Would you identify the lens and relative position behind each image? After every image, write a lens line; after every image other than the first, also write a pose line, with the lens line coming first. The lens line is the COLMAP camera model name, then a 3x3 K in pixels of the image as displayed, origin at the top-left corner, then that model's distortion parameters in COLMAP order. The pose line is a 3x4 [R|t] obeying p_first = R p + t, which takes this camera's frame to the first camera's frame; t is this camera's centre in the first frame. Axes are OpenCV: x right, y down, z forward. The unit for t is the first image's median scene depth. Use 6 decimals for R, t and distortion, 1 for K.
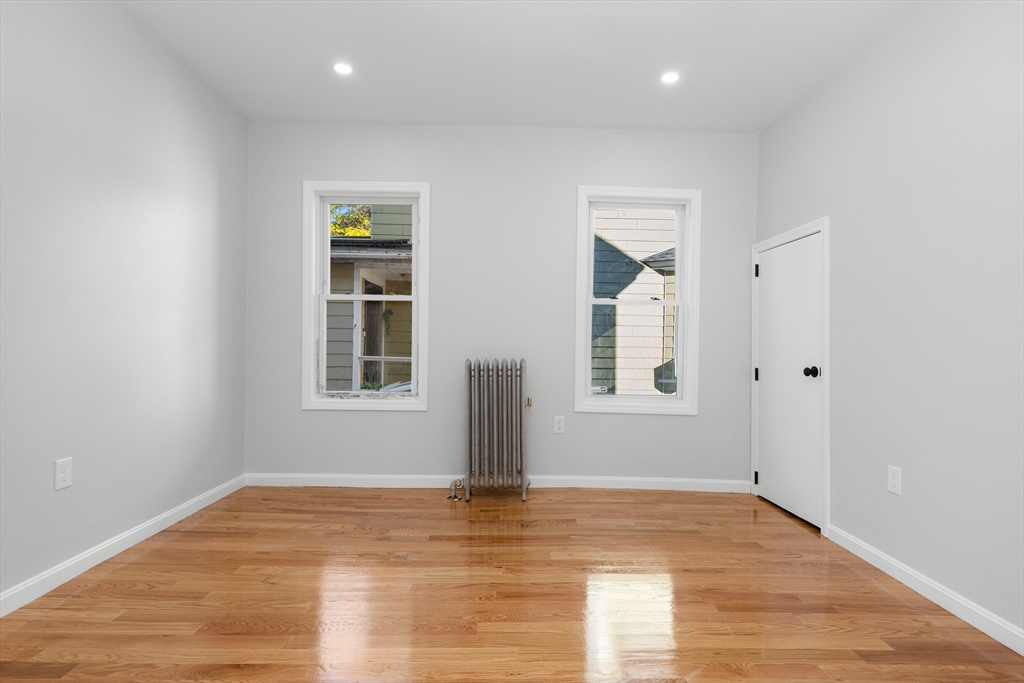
lens RADIAL K [[538.0, 0, 511.5], [0, 538.0, 338.0], [0, 0, 1]] dist [0.004509, 0.000623]
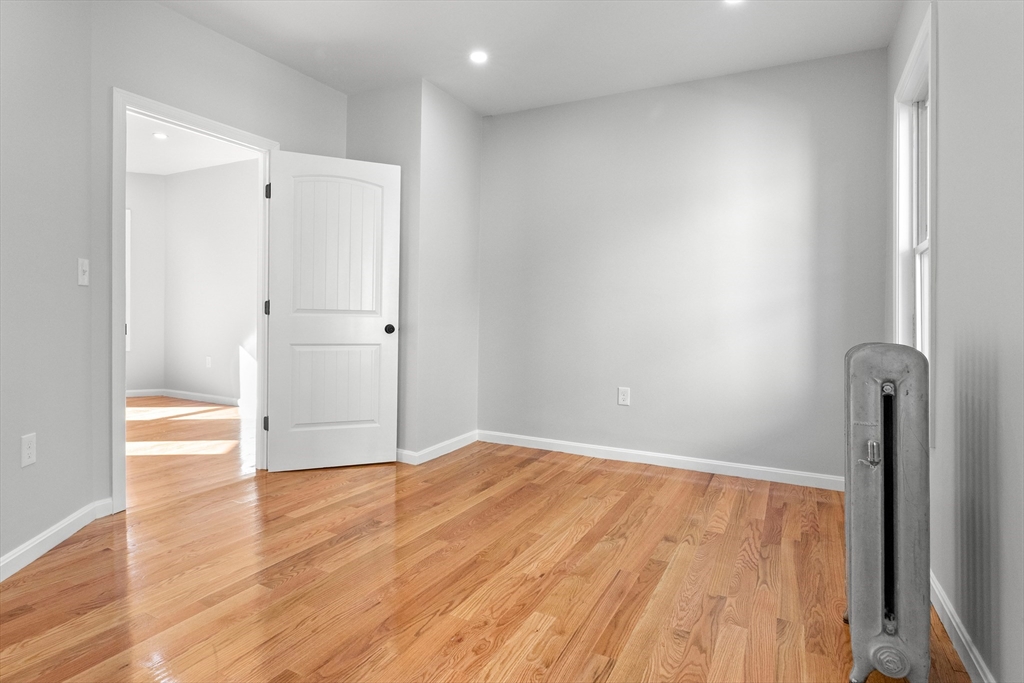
lens RADIAL K [[538.0, 0, 511.8], [0, 538.0, 332.6], [0, 0, 1]] dist [0.004509, 0.000623]
pose [[-0.482067, 0.002022, -0.876132, 0.700449], [-0.014120, 0.999850, 0.010076, 0.034650], [0.876021, 0.017229, -0.481966, 1.287588]]
